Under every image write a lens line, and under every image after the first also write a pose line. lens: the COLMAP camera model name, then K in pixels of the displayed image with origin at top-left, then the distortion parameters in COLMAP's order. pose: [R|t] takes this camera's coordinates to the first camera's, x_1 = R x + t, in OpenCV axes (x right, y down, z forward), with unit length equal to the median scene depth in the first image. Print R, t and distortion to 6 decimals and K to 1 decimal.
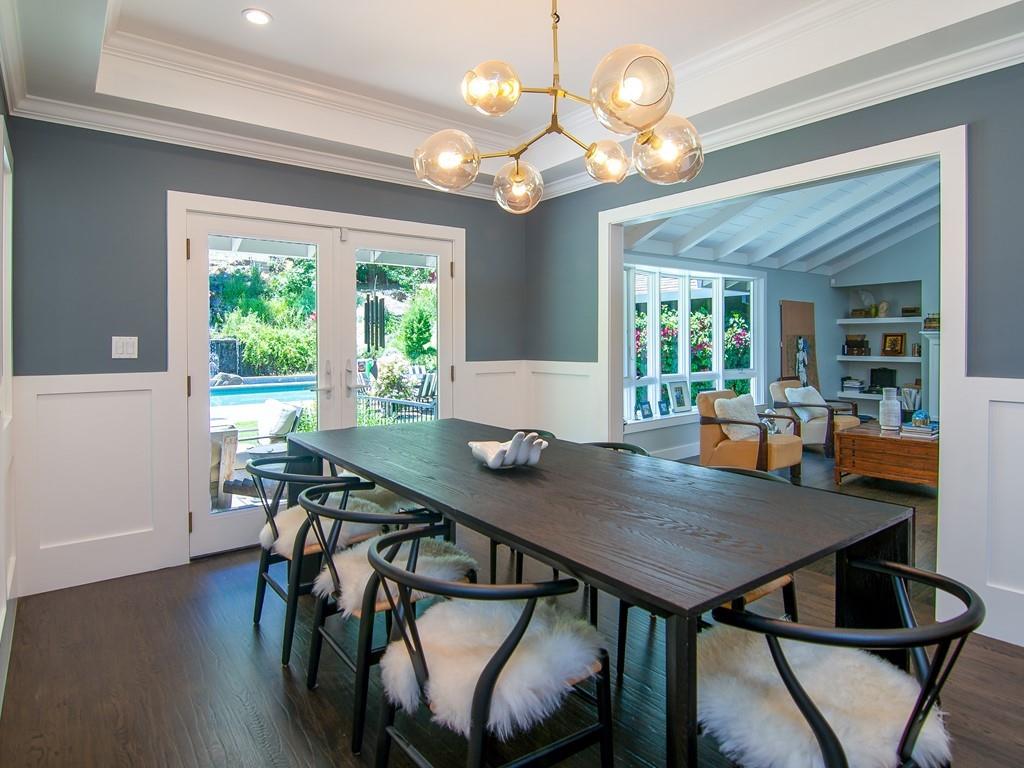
lens RADIAL K [[575.5, 0, 517.8], [0, 575.5, 352.6], [0, 0, 1]] dist [-0.016827, -0.000473]
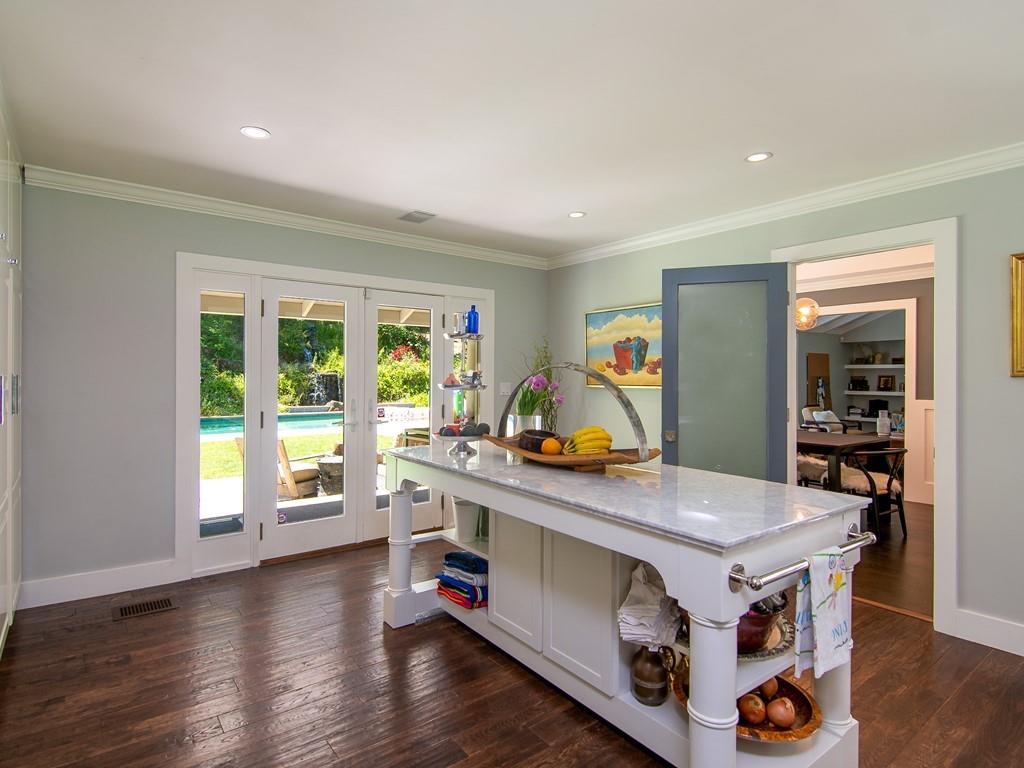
lens RADIAL K [[543.8, 0, 504.9], [0, 543.8, 380.4], [0, 0, 1]] dist [-0.001300, -0.000139]
pose [[0.999527, 0.006836, -0.029973, -0.244145], [-0.007109, 0.999934, -0.009030, -0.002146], [0.029909, 0.009239, 0.999510, -0.372345]]
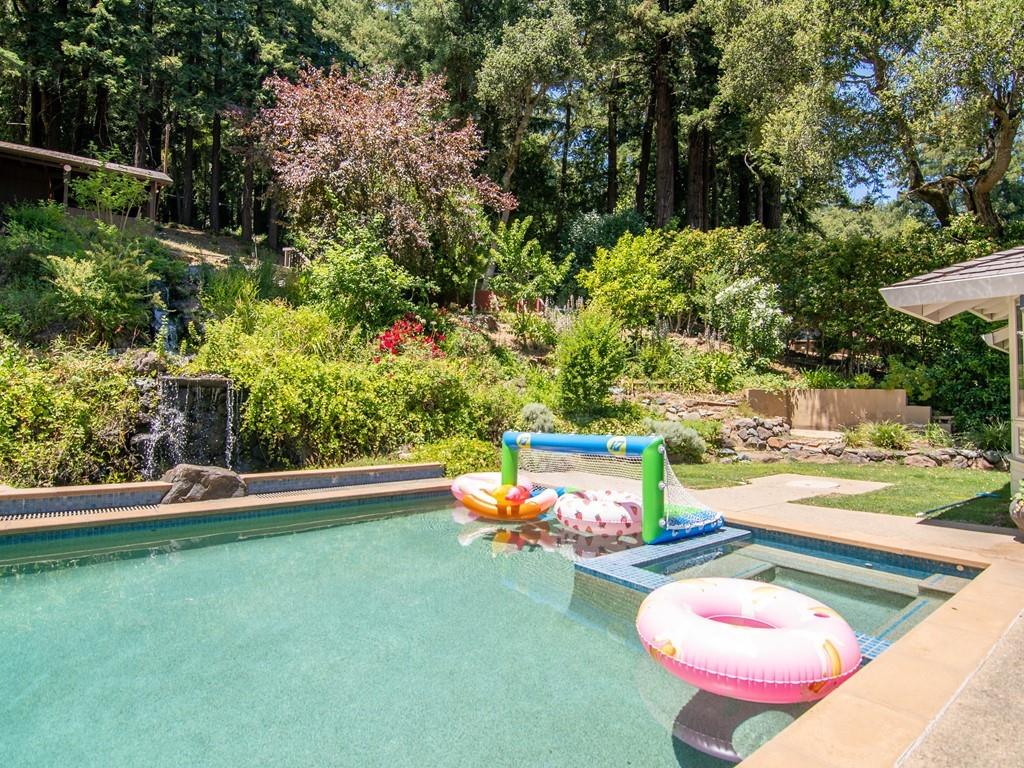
lens RADIAL K [[559.7, 0, 508.6], [0, 559.7, 380.0], [0, 0, 1]] dist [-0.015321, -0.001111]
pose [[0.999819, 0.014803, 0.011941, -0.698768], [-0.014084, 0.998210, -0.058125, -0.001523], [-0.012780, 0.057947, 0.998238, 1.416161]]
